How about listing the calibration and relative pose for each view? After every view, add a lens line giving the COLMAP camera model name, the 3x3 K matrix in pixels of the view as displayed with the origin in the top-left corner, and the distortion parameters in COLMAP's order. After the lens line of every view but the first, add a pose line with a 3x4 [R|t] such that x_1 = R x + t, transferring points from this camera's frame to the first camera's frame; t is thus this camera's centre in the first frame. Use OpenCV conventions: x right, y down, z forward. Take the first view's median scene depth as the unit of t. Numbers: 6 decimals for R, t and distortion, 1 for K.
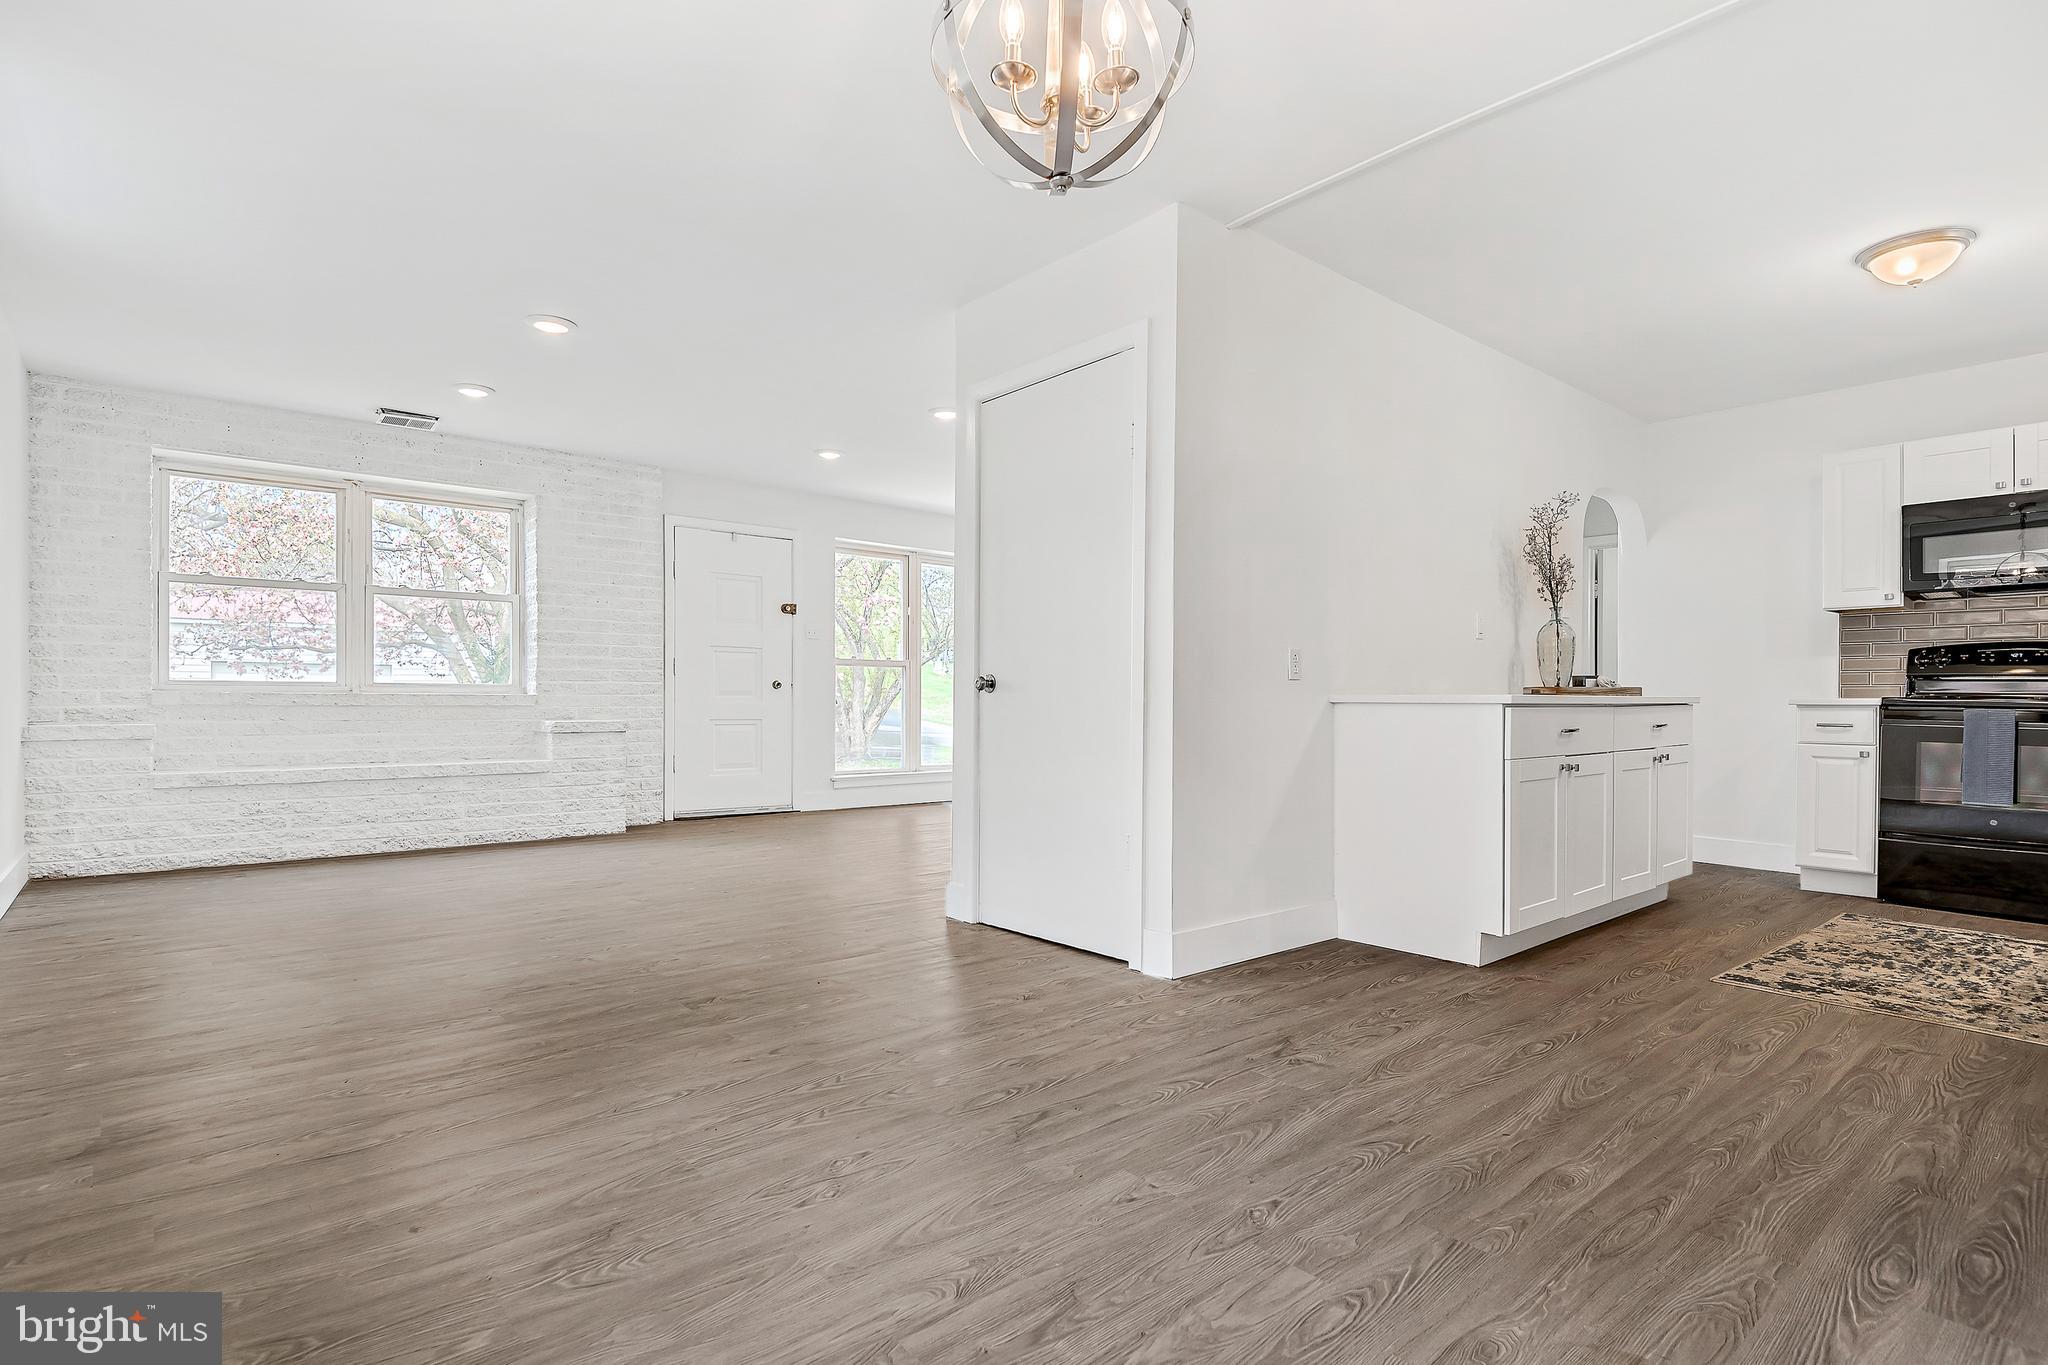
lens RADIAL K [[1011.1, 0, 1027.0], [0, 1011.1, 699.1], [0, 0, 1]] dist [0.008985, -0.009766]
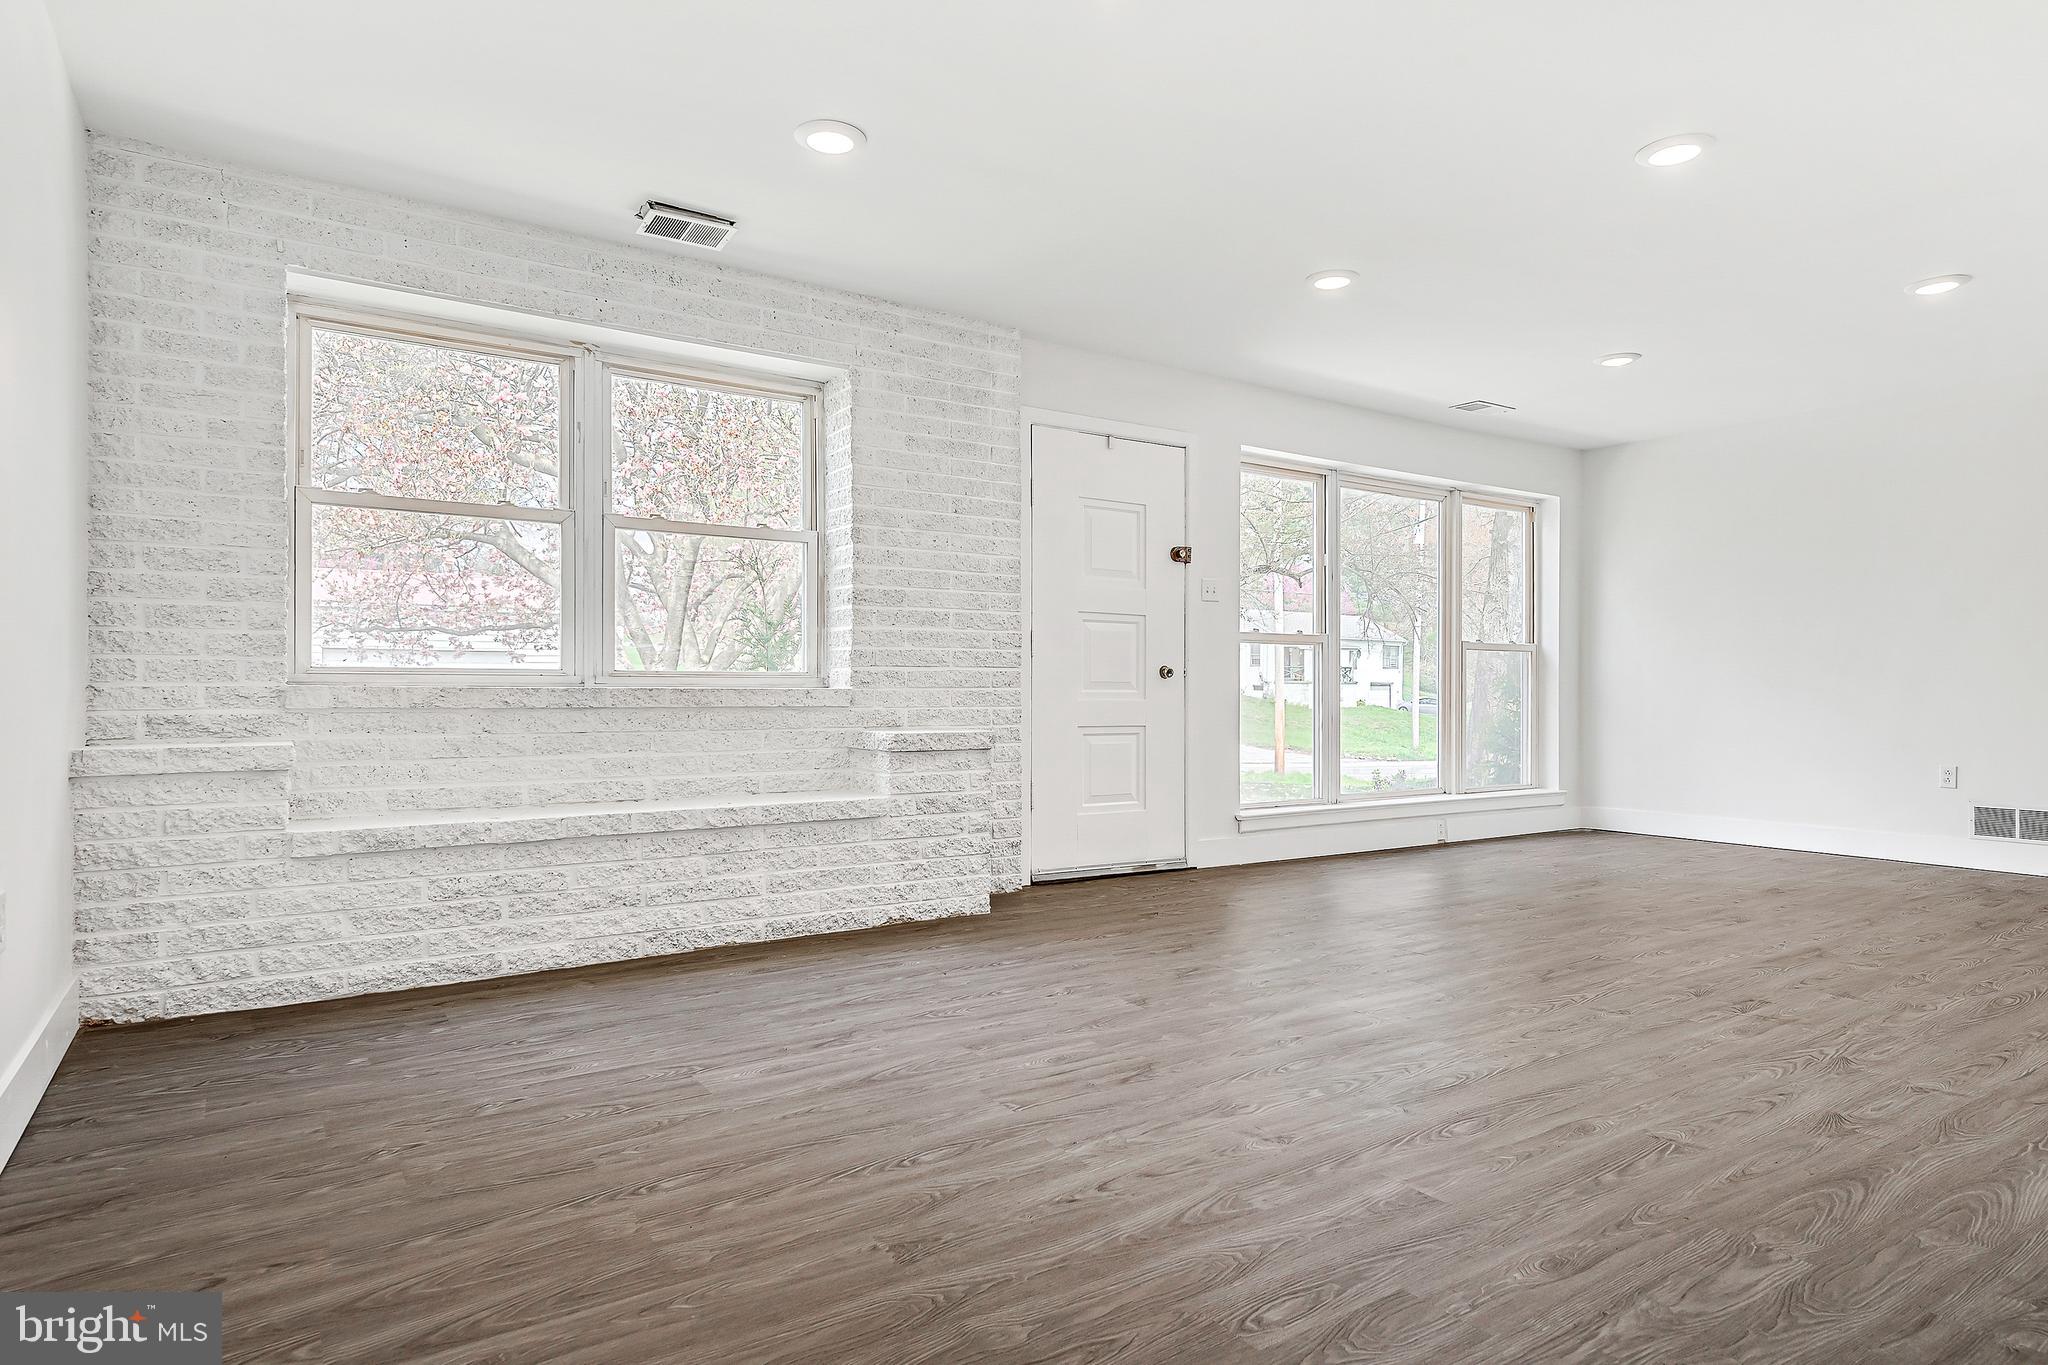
lens RADIAL K [[1126.2, 0, 1045.0], [0, 1126.2, 681.3], [0, 0, 1]] dist [0.017327, -0.009281]
pose [[0.994002, -0.000788, -0.109359, -0.331464], [0.000250, 0.999988, -0.004931, -0.006137], [0.109362, 0.004874, 0.993990, 0.368373]]
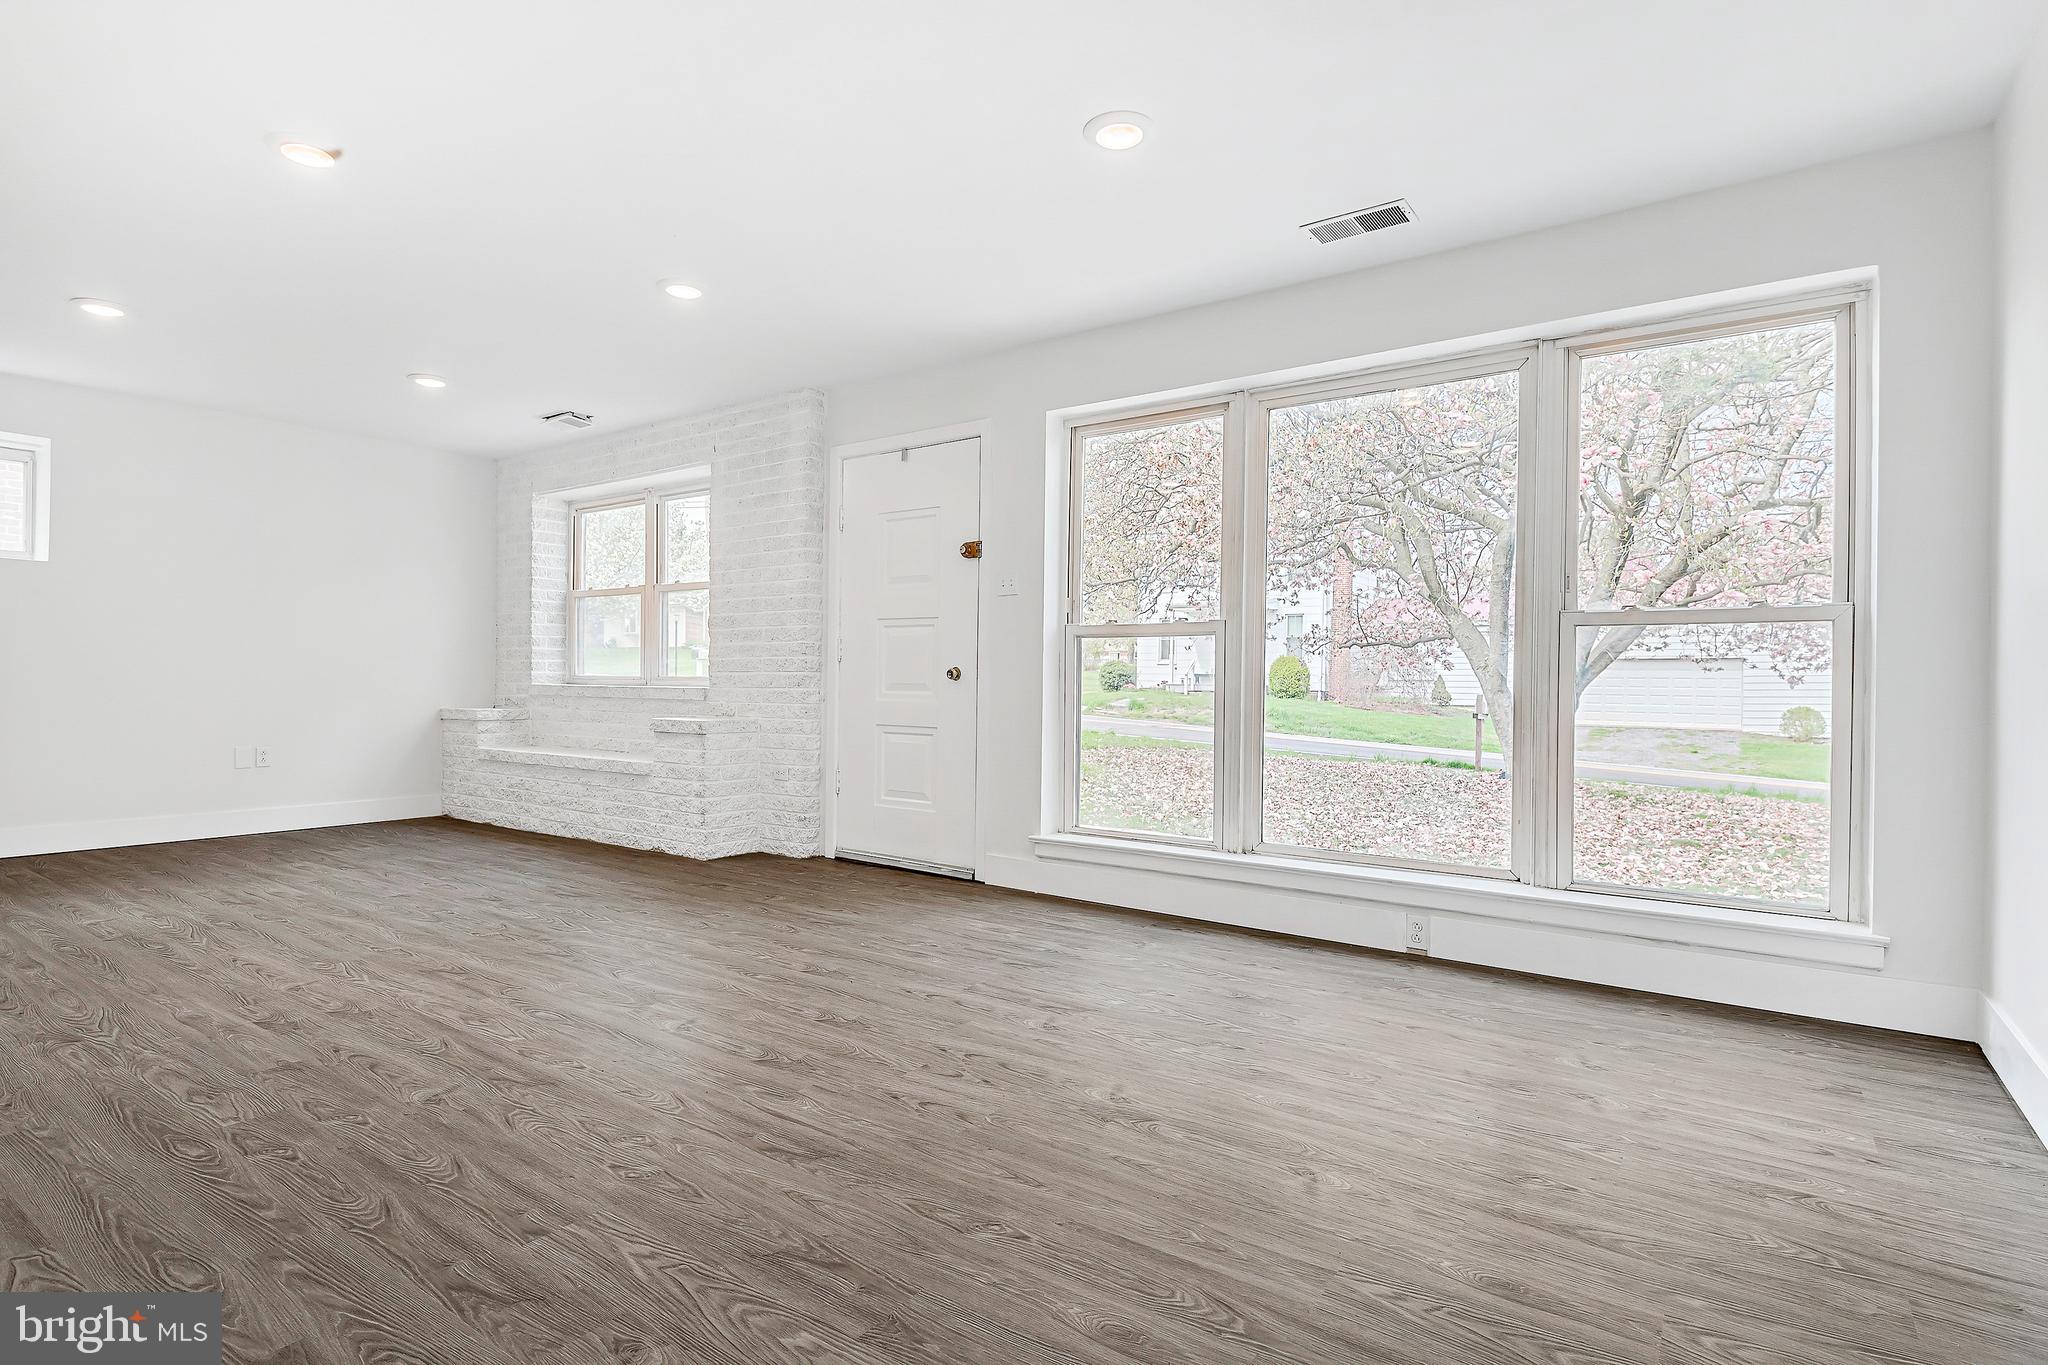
lens RADIAL K [[1011.1, 0, 1016.8], [0, 1011.1, 683.2], [0, 0, 1]] dist [0.008985, -0.009766]
pose [[0.254203, -0.003224, -0.967146, 0.503246], [-0.008335, 0.999950, -0.005524, -0.006786], [0.967115, 0.009466, 0.254163, 1.184362]]
